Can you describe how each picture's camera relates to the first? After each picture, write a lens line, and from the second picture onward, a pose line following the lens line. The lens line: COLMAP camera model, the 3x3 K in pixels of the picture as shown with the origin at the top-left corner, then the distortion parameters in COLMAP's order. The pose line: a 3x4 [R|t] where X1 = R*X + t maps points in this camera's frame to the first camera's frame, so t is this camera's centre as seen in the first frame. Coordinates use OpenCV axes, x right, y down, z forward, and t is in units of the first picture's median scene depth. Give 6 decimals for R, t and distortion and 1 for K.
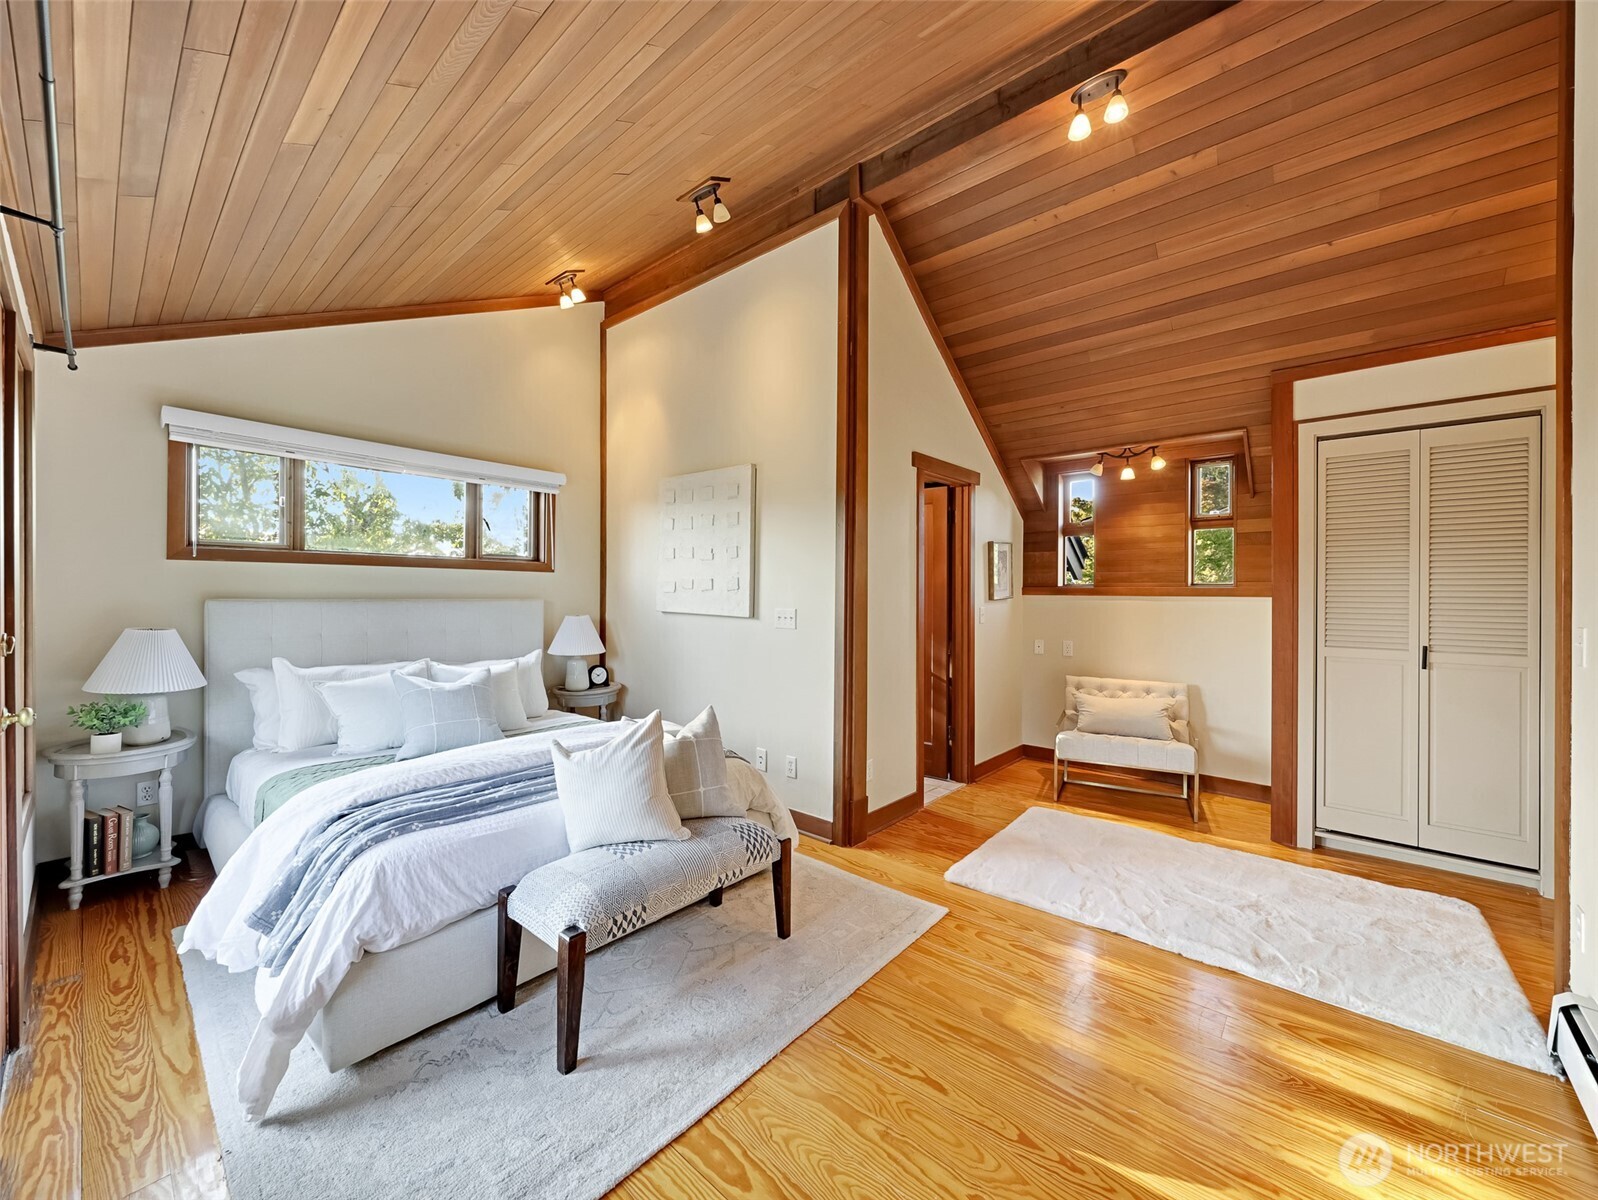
lens RADIAL K [[622.9, 0, 798.4], [0, 622.9, 598.3], [0, 0, 1]] dist [-0.003772, -0.000189]
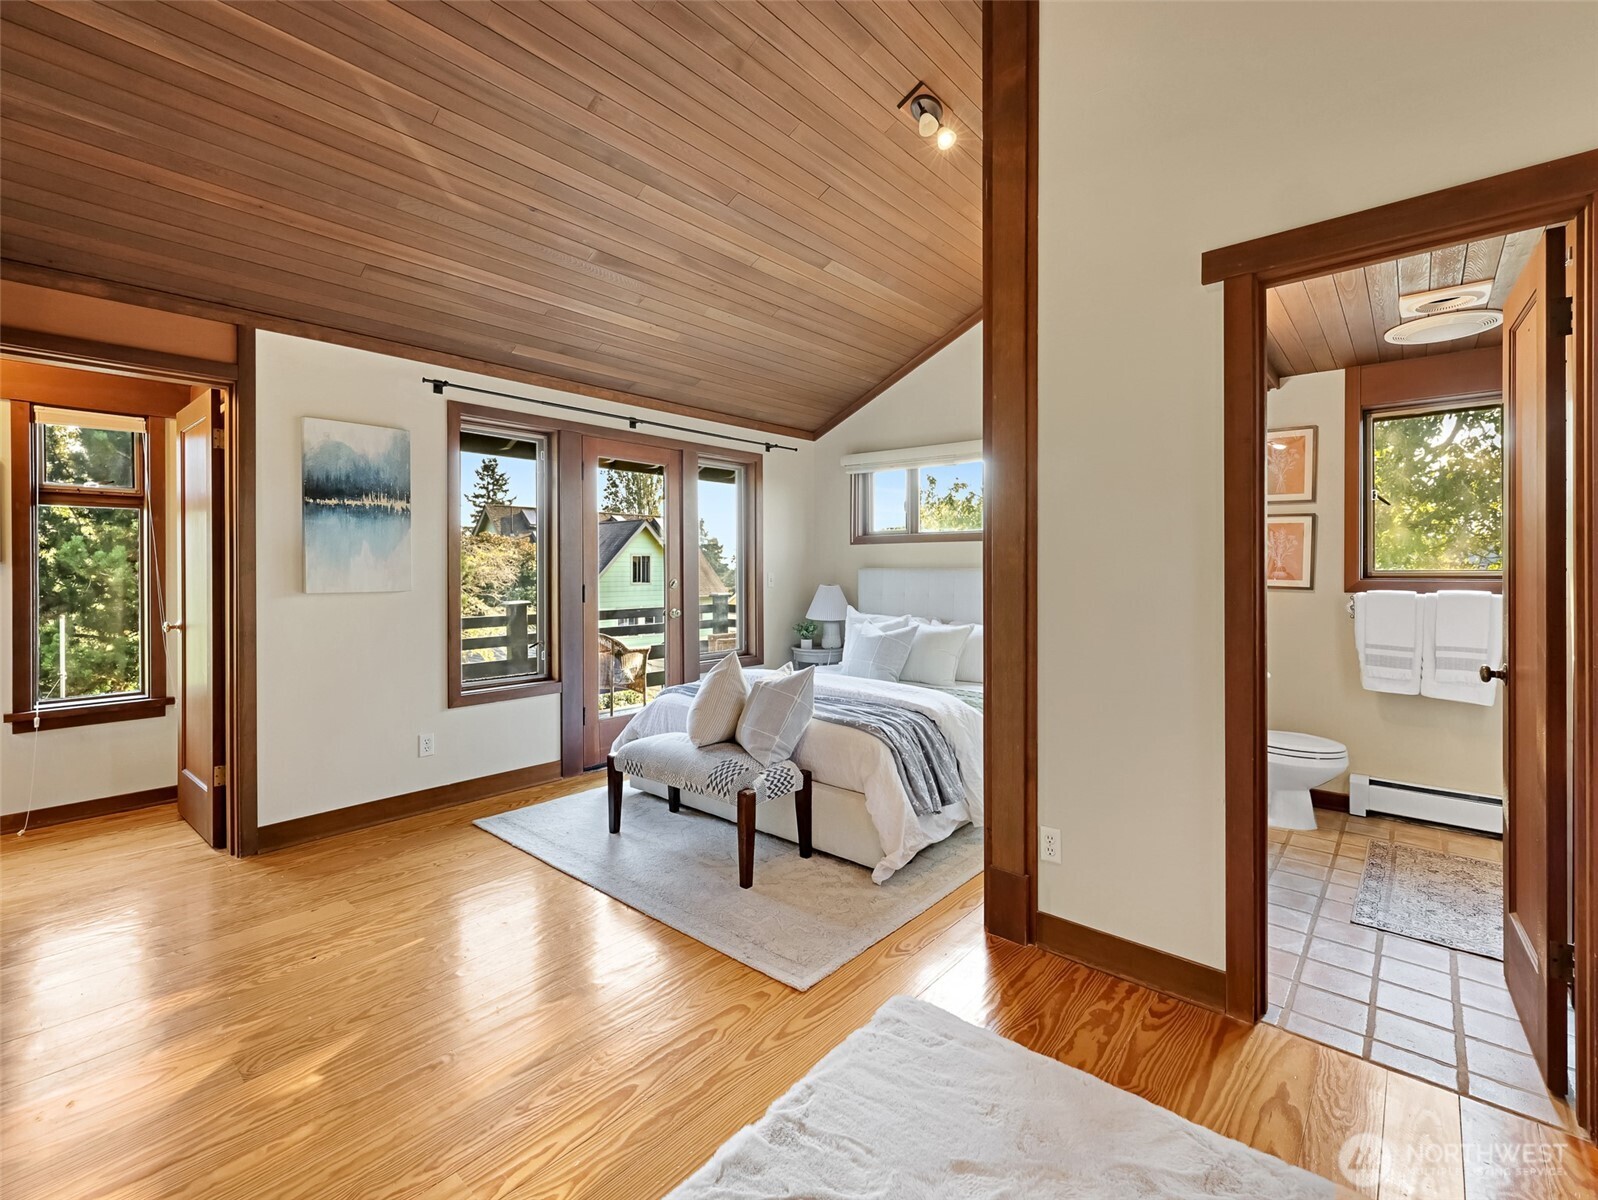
lens RADIAL K [[709.1, 0, 792.5], [0, 709.1, 573.3], [0, 0, 1]] dist [0.003645, 0.000369]
pose [[-0.008737, -0.002535, -0.999959, 1.033250], [-0.001760, 0.999995, -0.002520, 0.019360], [0.999960, 0.001738, -0.008741, 0.963580]]
